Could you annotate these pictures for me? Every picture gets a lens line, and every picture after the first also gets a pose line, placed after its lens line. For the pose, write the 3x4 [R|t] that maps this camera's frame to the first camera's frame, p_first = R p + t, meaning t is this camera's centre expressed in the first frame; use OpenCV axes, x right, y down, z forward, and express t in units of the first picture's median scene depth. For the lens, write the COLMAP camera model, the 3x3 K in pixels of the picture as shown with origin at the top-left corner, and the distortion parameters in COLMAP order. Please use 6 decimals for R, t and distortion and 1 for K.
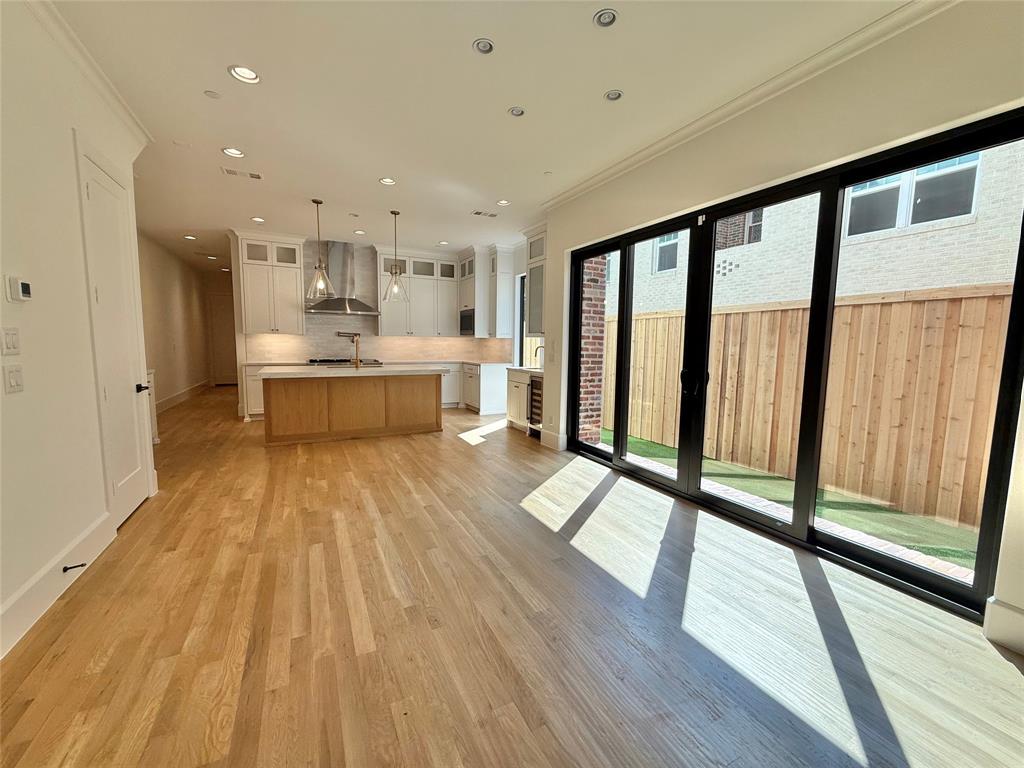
lens RADIAL K [[408.0, 0, 513.5], [0, 408.0, 382.3], [0, 0, 1]] dist [-0.000230, -0.001059]
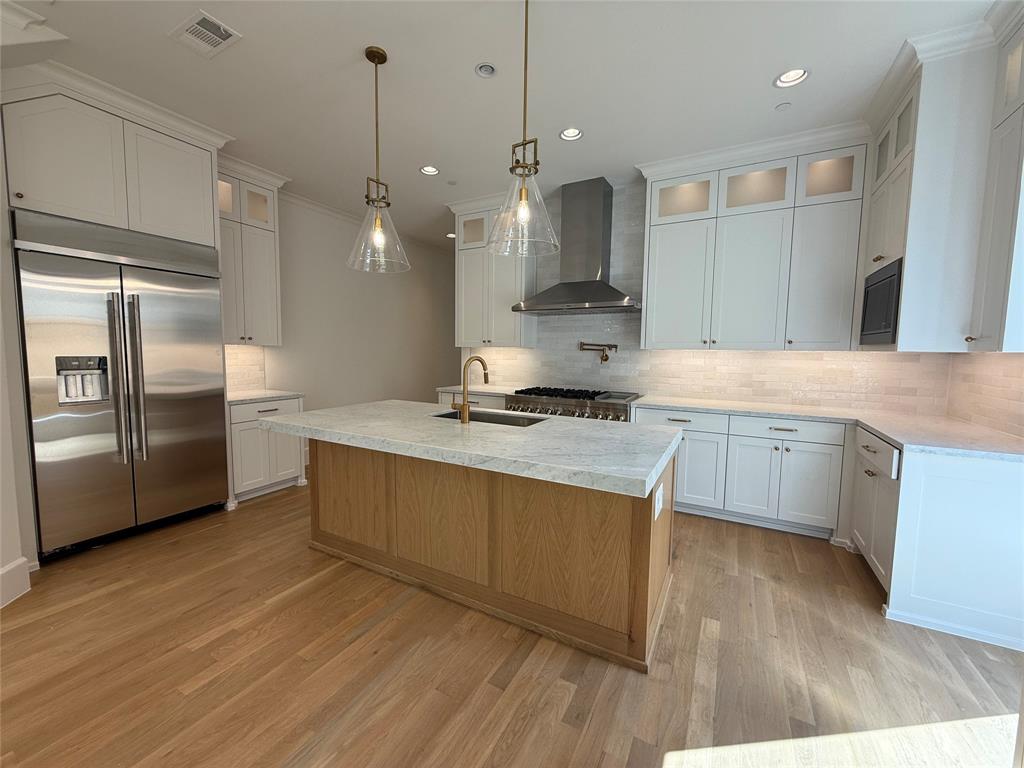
lens RADIAL K [[408.0, 0, 506.8], [0, 408.0, 382.1], [0, 0, 1]] dist [-0.000230, -0.001059]
pose [[0.553610, 0.059564, -0.830643, -0.001465], [-0.089228, 0.995940, 0.011948, -0.063980], [0.827982, 0.067503, 0.556677, 0.585084]]
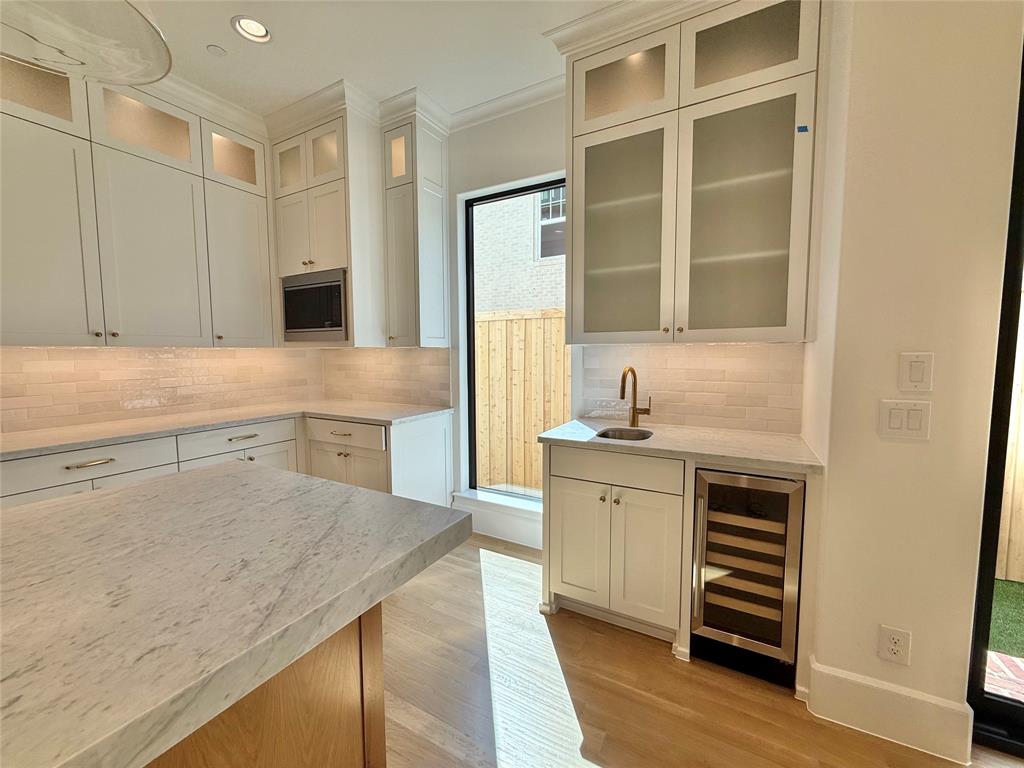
lens RADIAL K [[408.0, 0, 509.8], [0, 408.0, 382.8], [0, 0, 1]] dist [-0.000230, -0.001059]
pose [[0.831223, -0.057748, 0.552932, -0.181815], [0.070851, 0.997484, -0.002333, -0.066874], [-0.551406, 0.041115, 0.833223, 0.616775]]
